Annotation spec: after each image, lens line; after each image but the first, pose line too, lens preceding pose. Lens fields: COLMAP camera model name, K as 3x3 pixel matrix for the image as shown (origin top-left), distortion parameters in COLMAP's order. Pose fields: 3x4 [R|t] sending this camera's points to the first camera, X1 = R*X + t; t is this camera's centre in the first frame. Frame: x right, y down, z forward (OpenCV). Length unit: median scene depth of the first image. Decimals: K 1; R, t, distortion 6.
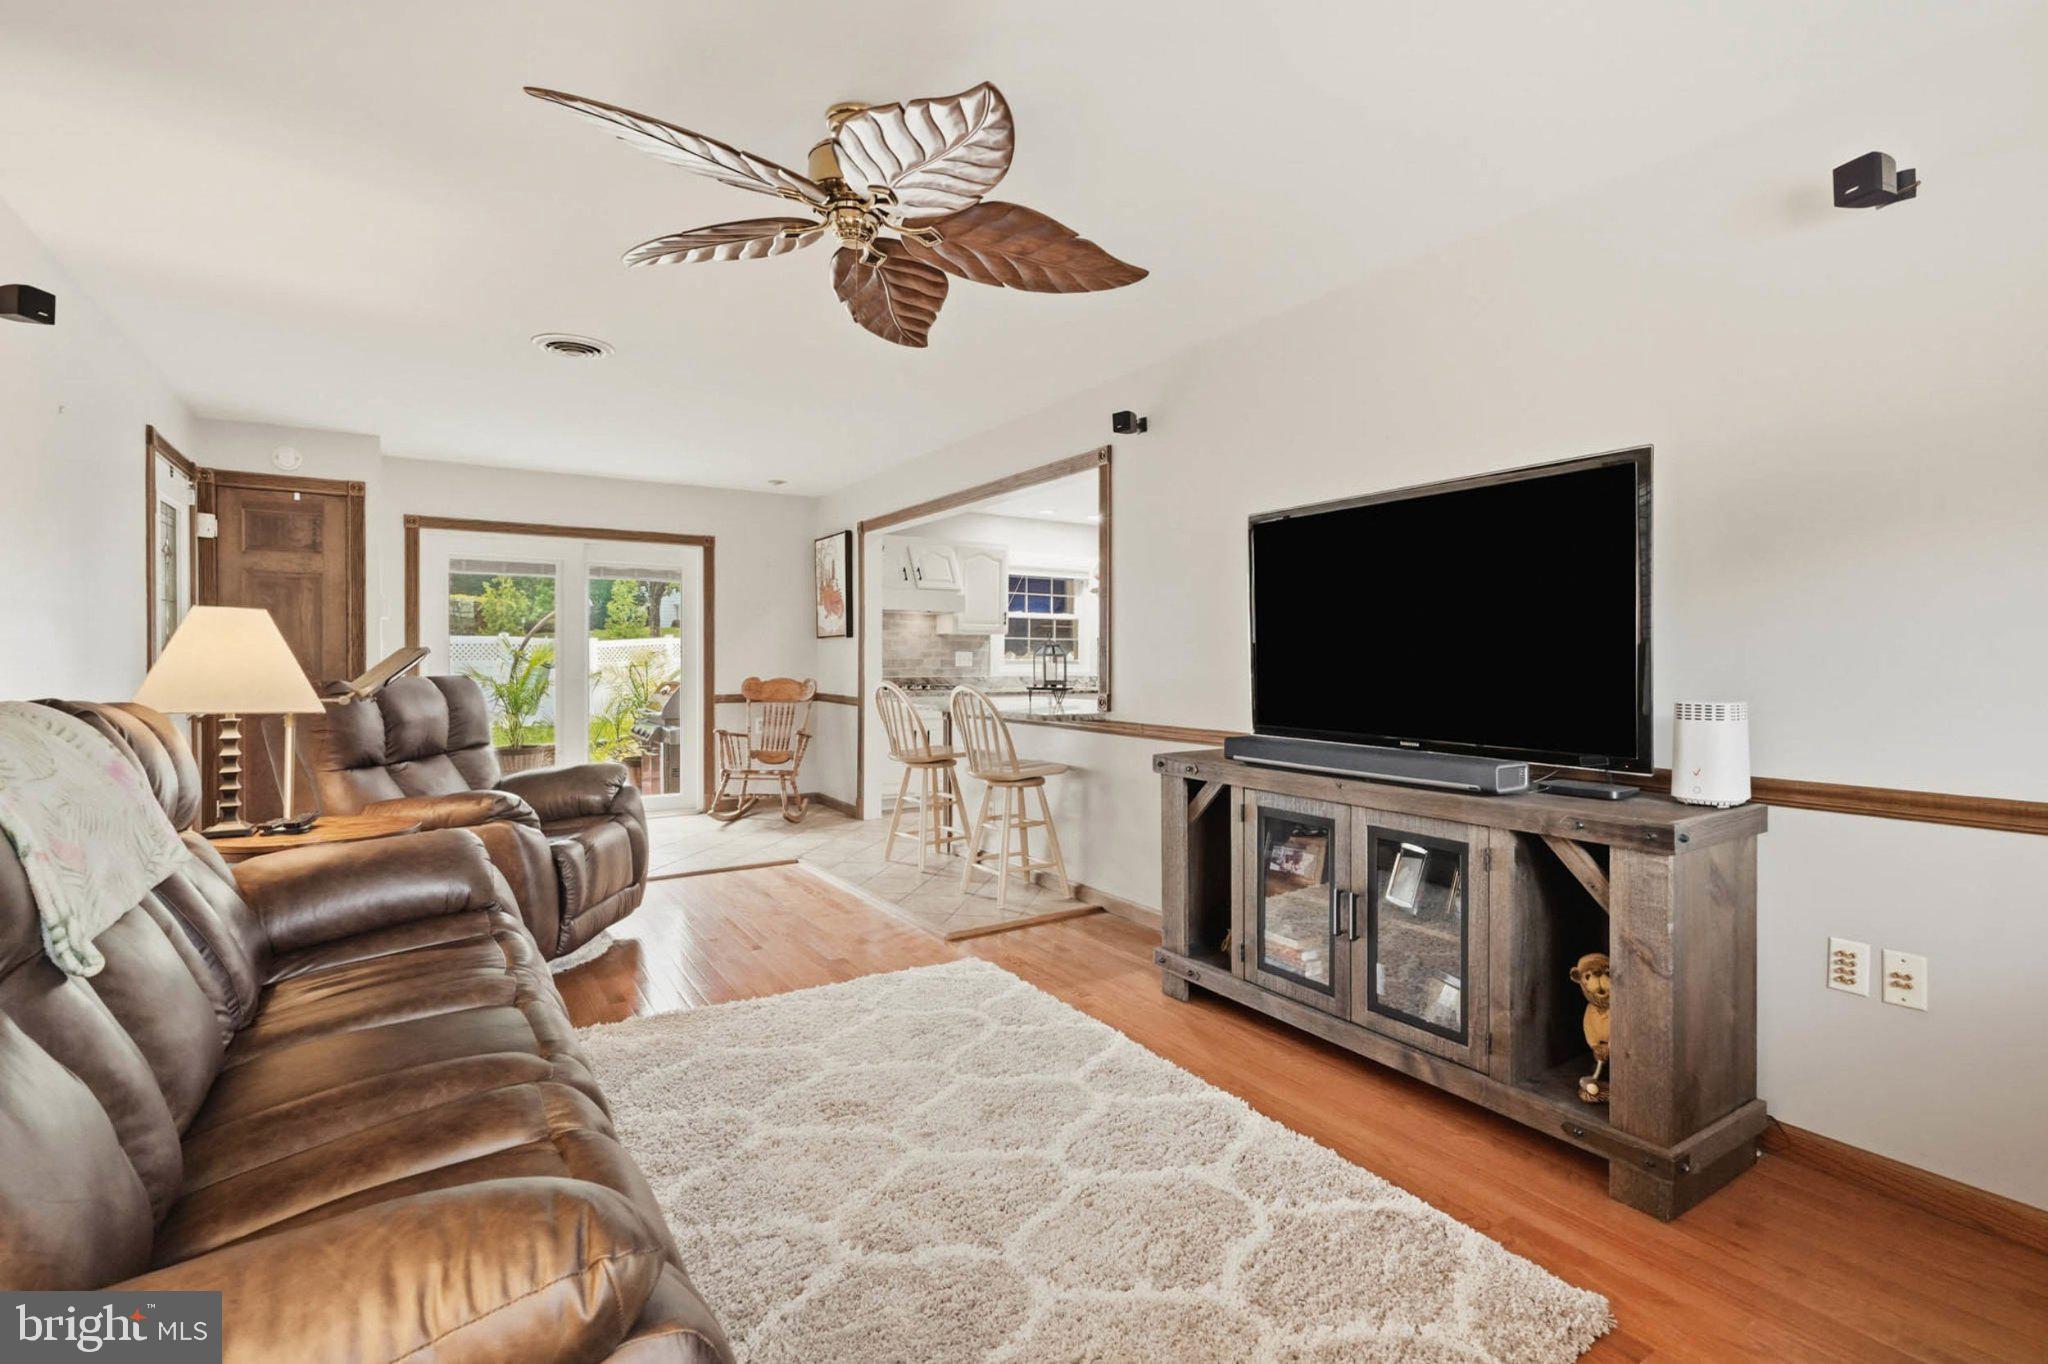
lens RADIAL K [[934.7, 0, 1027.9], [0, 934.7, 666.2], [0, 0, 1]] dist [-0.001511, 0.000037]
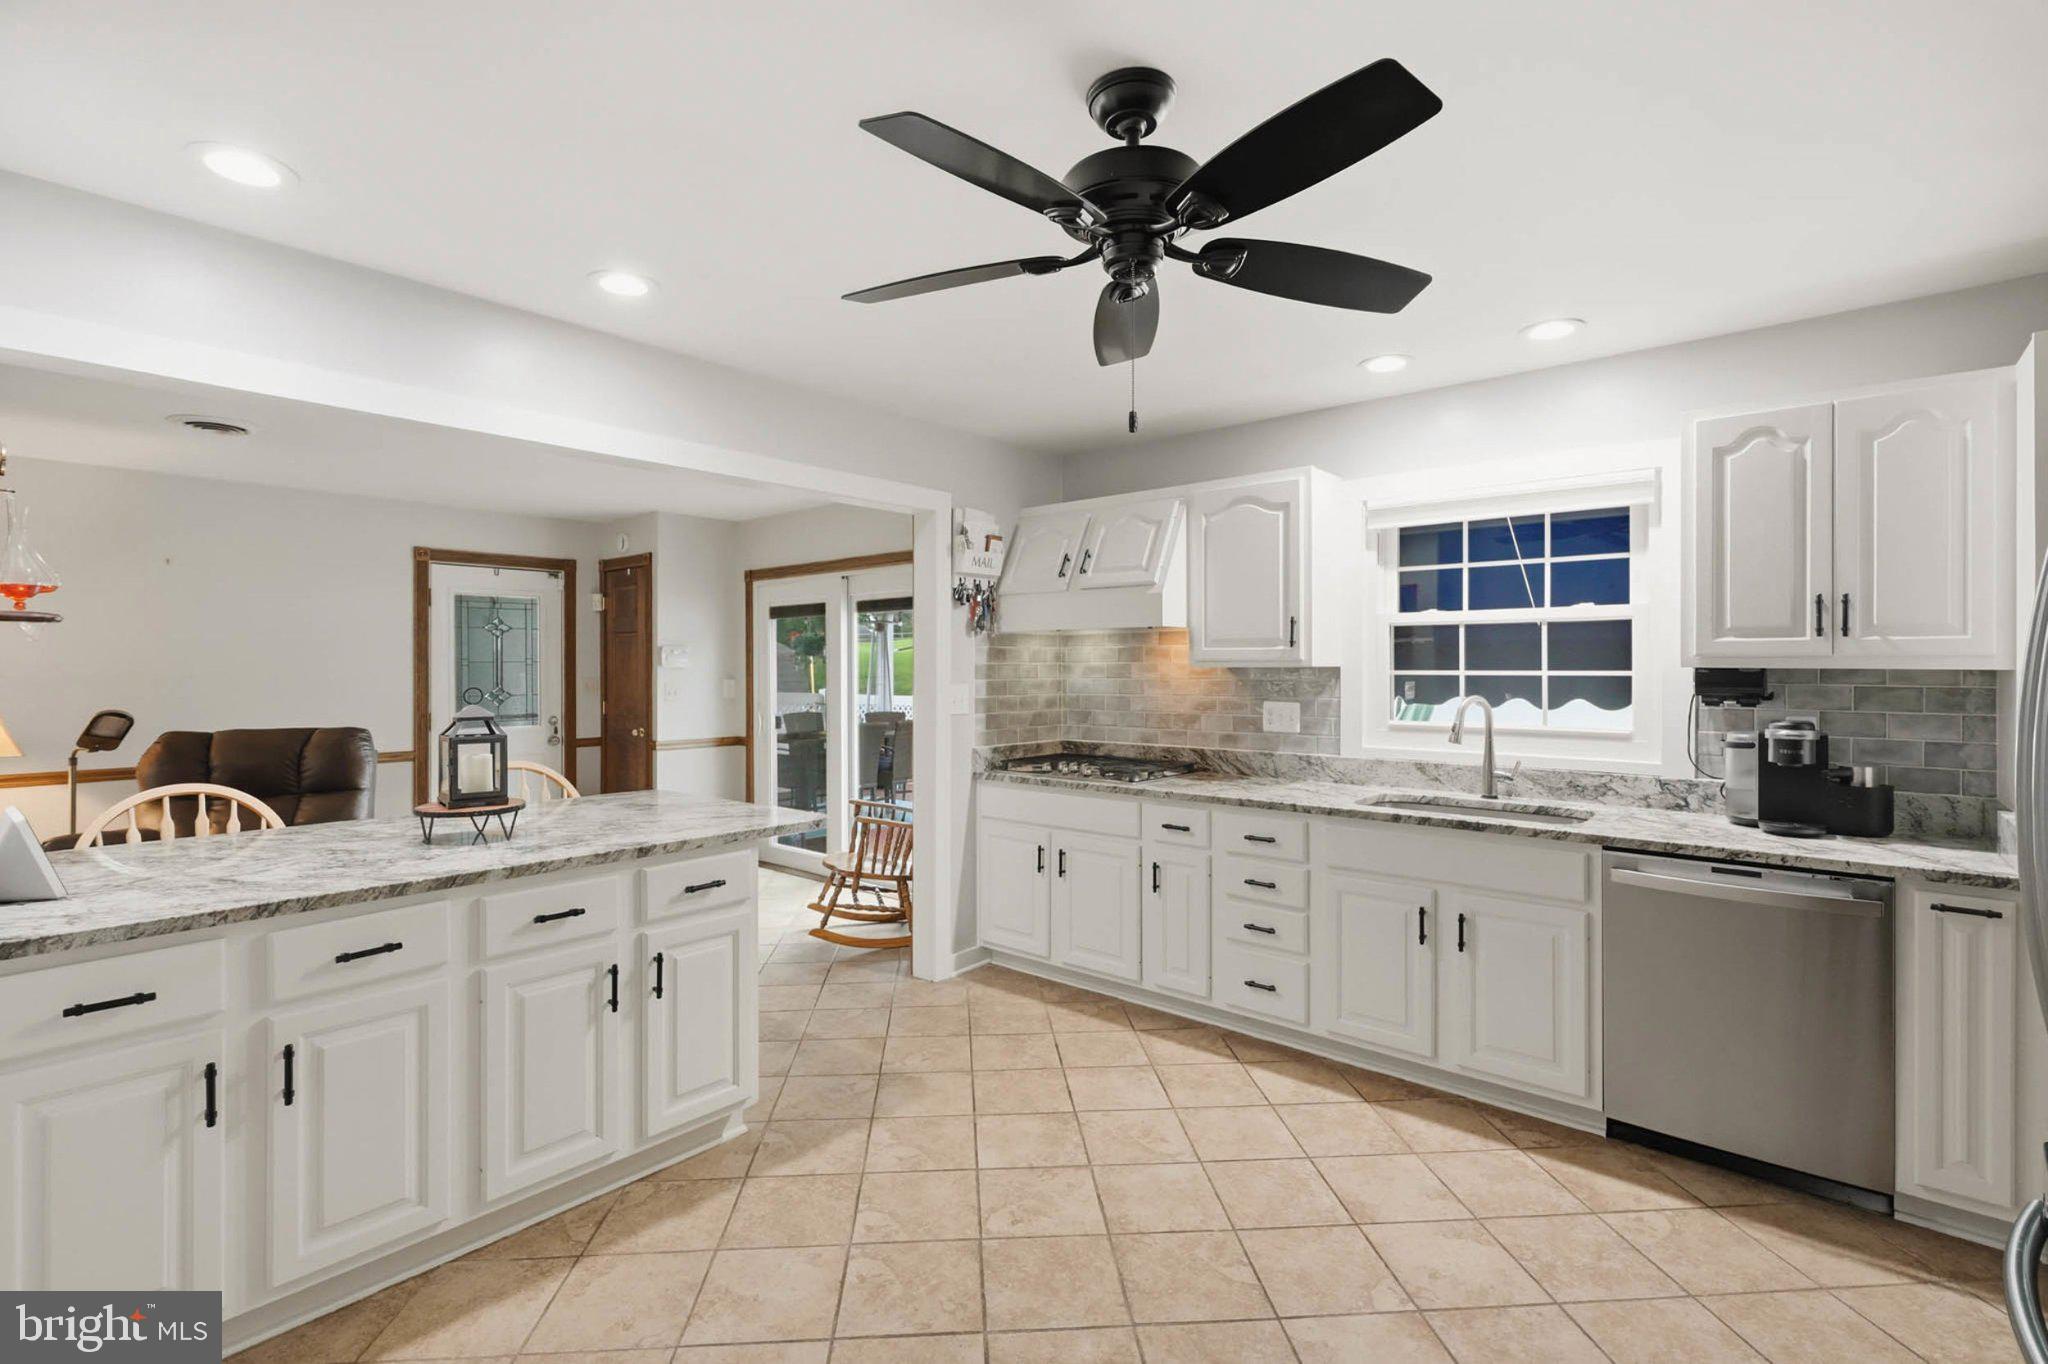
lens RADIAL K [[934.7, 0, 1027.9], [0, 934.7, 666.2], [0, 0, 1]] dist [-0.001511, 0.000037]
pose [[0.281204, -0.006141, -0.959628, 0.360674], [-0.003746, 0.999965, -0.007497, -0.029814], [0.959641, 0.005703, 0.281171, 0.726442]]
